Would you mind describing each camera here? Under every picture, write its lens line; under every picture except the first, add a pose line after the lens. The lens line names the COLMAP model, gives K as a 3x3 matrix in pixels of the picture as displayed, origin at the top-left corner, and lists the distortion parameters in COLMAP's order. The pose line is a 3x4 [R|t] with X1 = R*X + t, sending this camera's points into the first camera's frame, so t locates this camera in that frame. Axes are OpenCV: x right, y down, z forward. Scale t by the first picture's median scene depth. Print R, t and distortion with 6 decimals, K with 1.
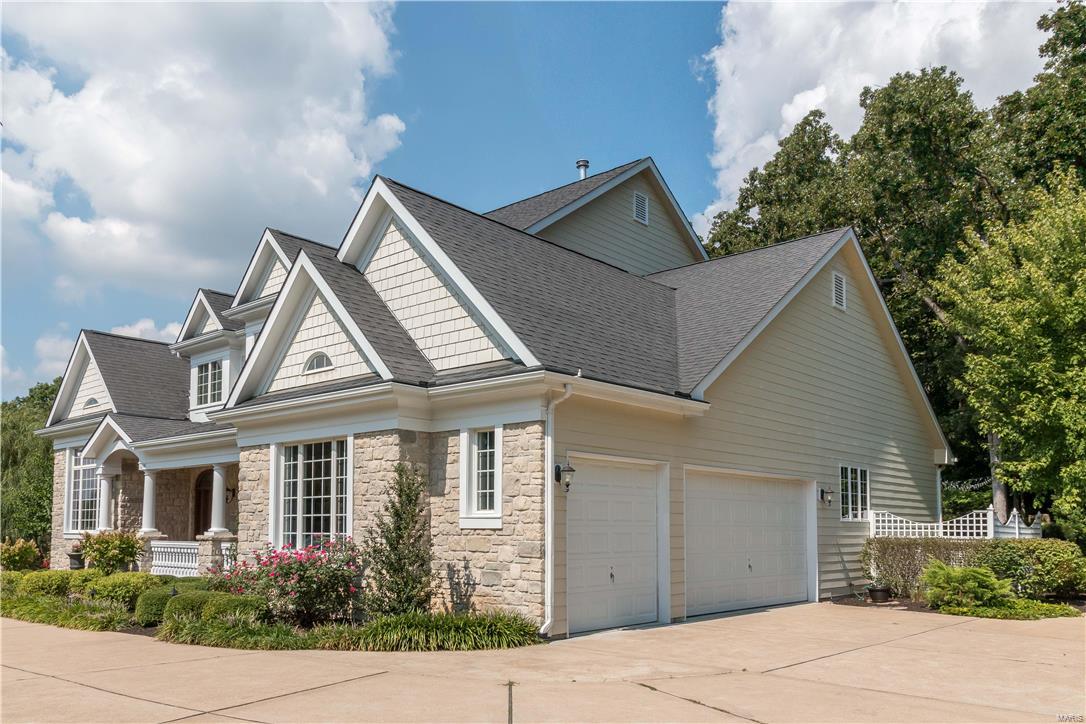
lens RADIAL K [[827.8, 0, 543.0], [0, 827.8, 362.0], [0, 0, 1]] dist [0.005284, -0.000248]
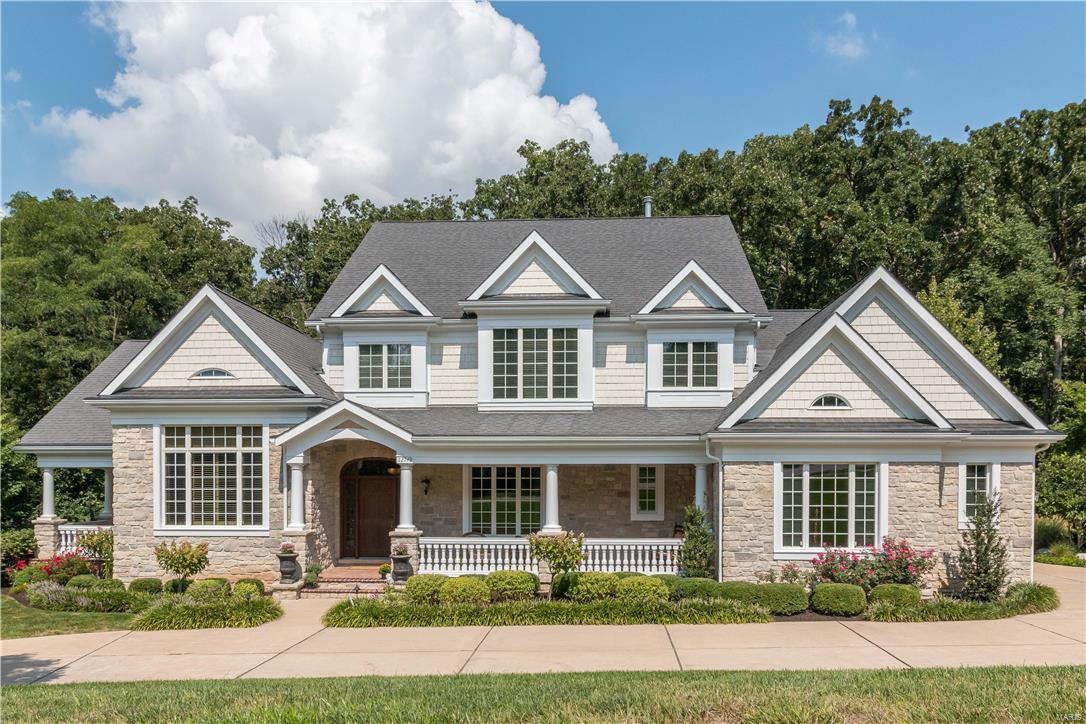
lens RADIAL K [[827.8, 0, 543.0], [0, 827.8, 362.0], [0, 0, 1]] dist [0.005284, -0.000248]
pose [[0.797816, 0.083674, 0.597067, -1.420693], [-0.118406, 0.992782, 0.019087, -0.033099], [-0.591160, -0.085924, 0.801964, 0.239249]]
